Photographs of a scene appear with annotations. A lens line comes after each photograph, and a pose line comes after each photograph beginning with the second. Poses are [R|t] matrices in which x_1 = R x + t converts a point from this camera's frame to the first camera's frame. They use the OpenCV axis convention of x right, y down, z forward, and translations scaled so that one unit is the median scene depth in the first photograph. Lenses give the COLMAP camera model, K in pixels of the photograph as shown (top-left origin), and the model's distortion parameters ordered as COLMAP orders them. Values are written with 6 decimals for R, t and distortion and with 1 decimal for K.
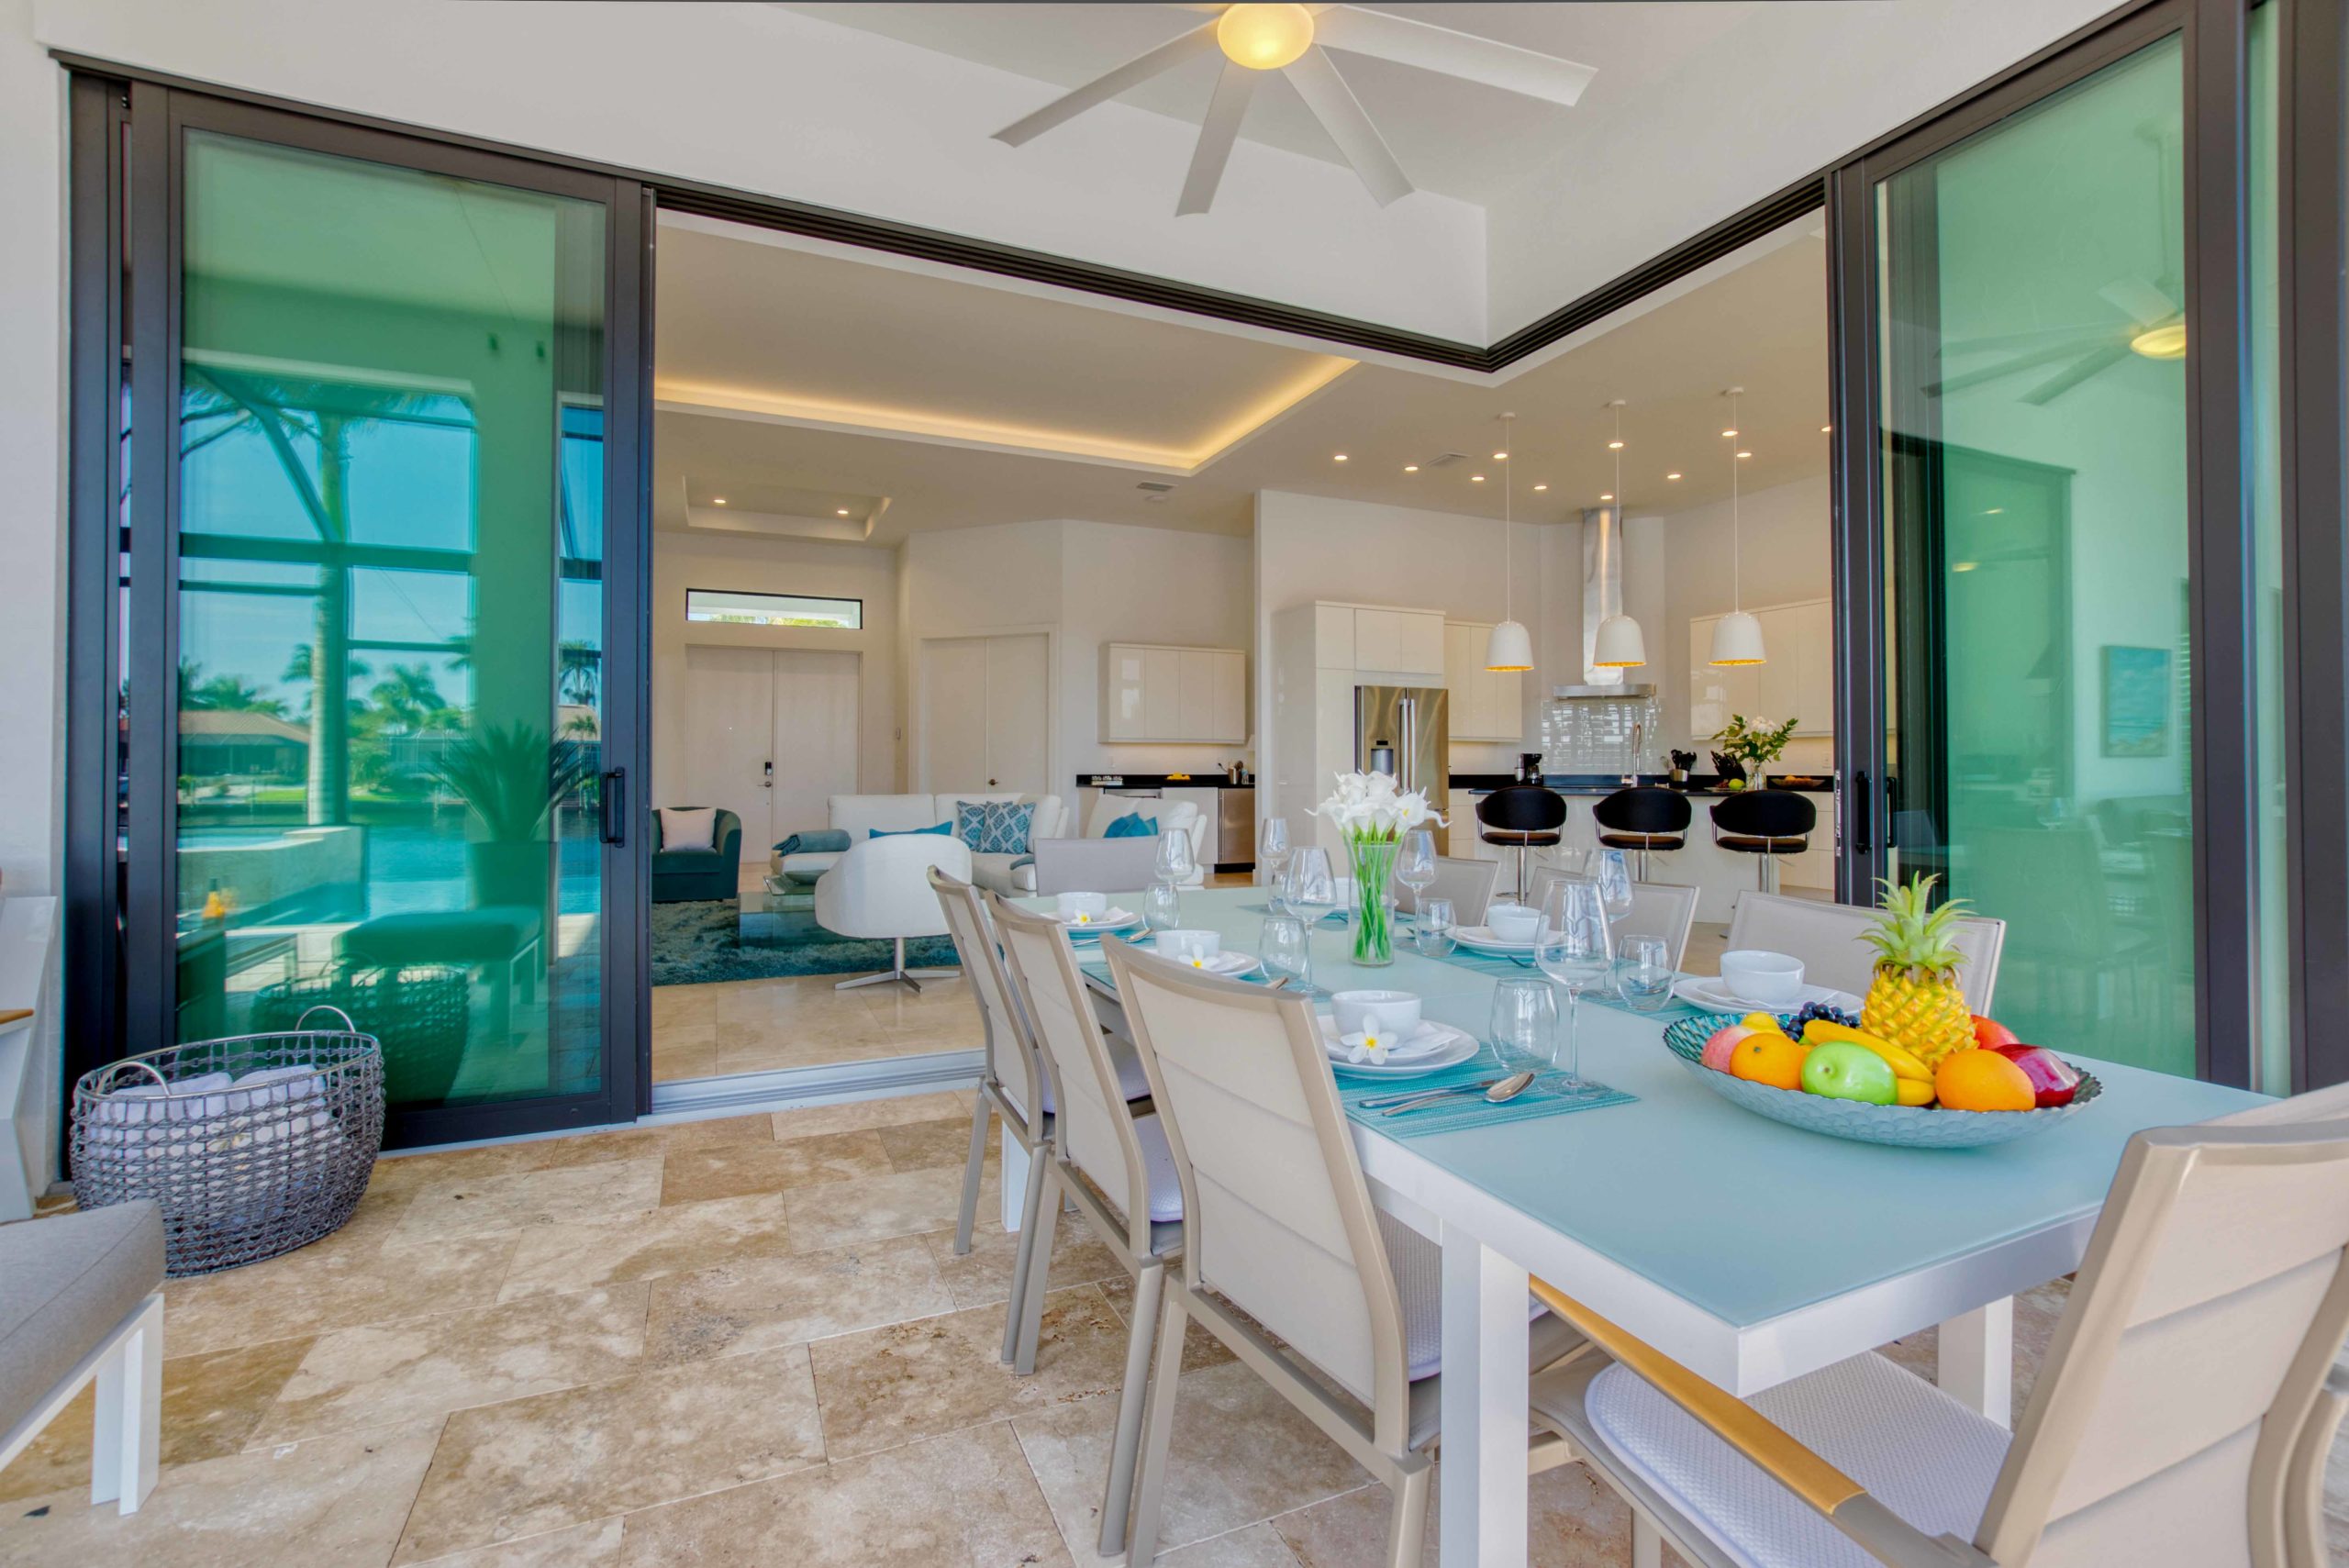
lens RADIAL K [[1038.3, 0, 1189.0], [0, 1038.3, 771.3], [0, 0, 1]] dist [-0.025966, 0.001482]
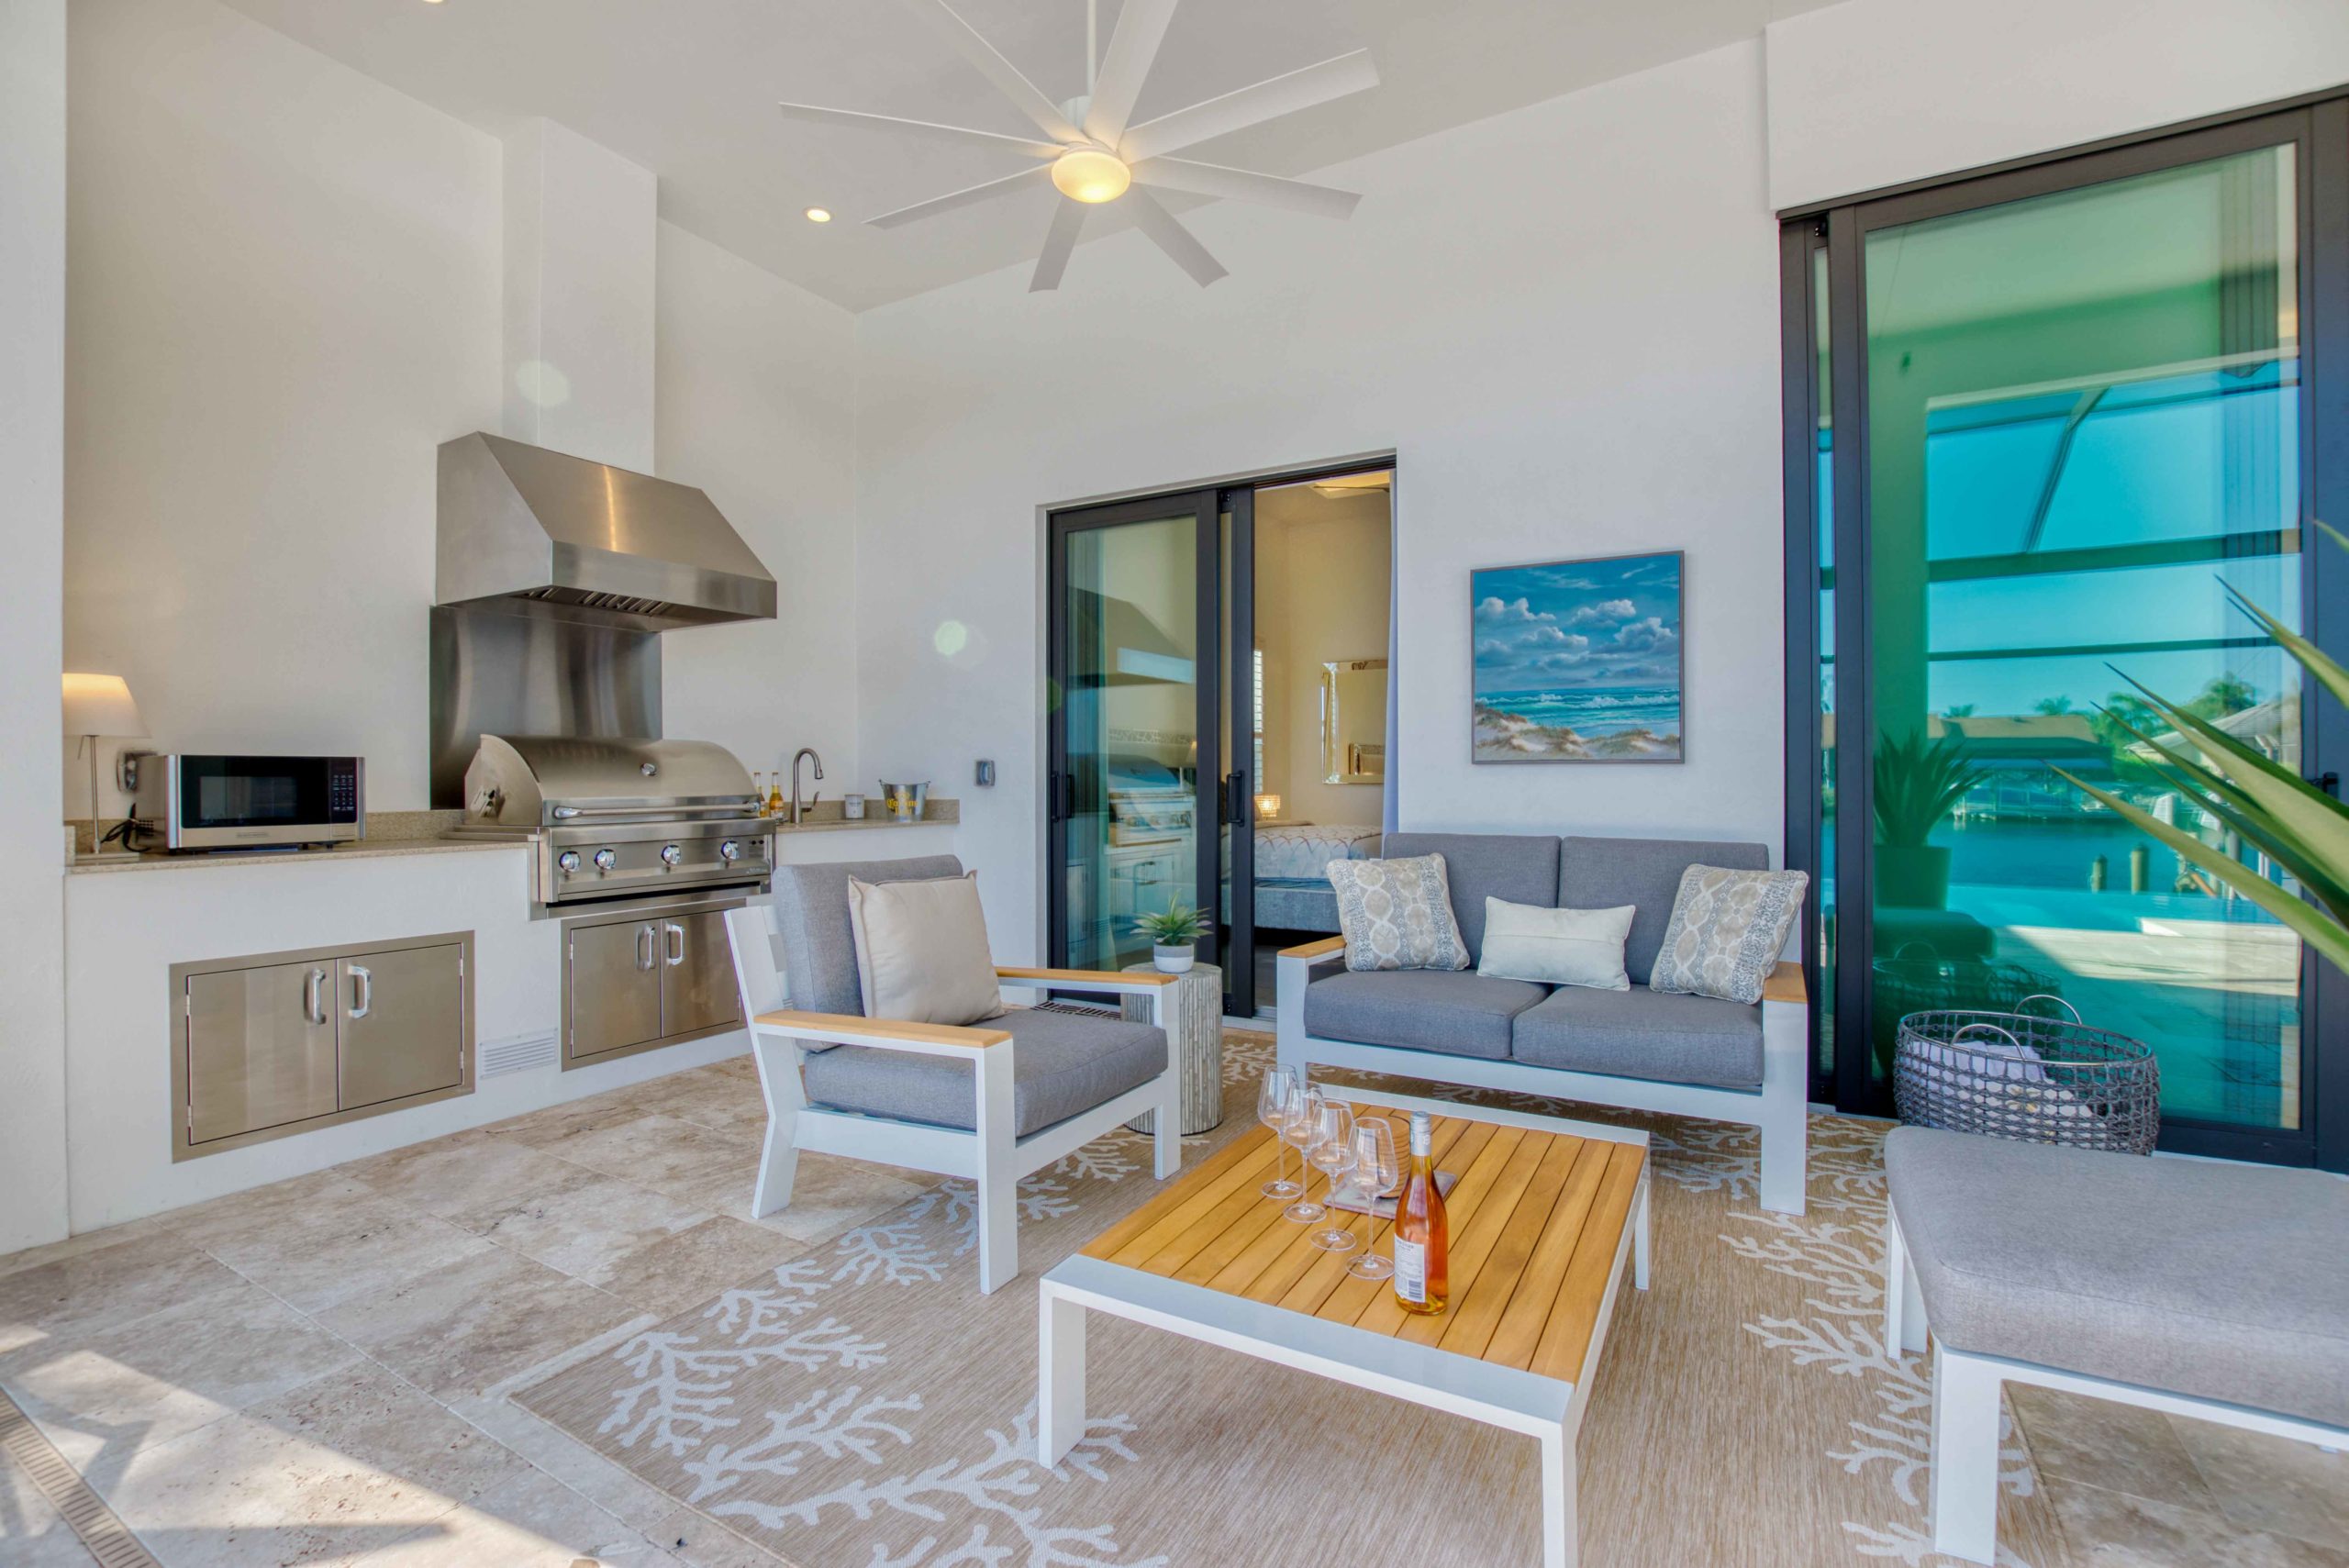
lens RADIAL K [[1038.3, 0, 1189.0], [0, 1038.3, 771.3], [0, 0, 1]] dist [-0.025966, 0.001482]
pose [[0.593211, -0.005138, -0.805031, -0.539595], [-0.005146, 0.999935, -0.010174, 0.010721], [0.805031, 0.010178, 0.593146, -0.381331]]
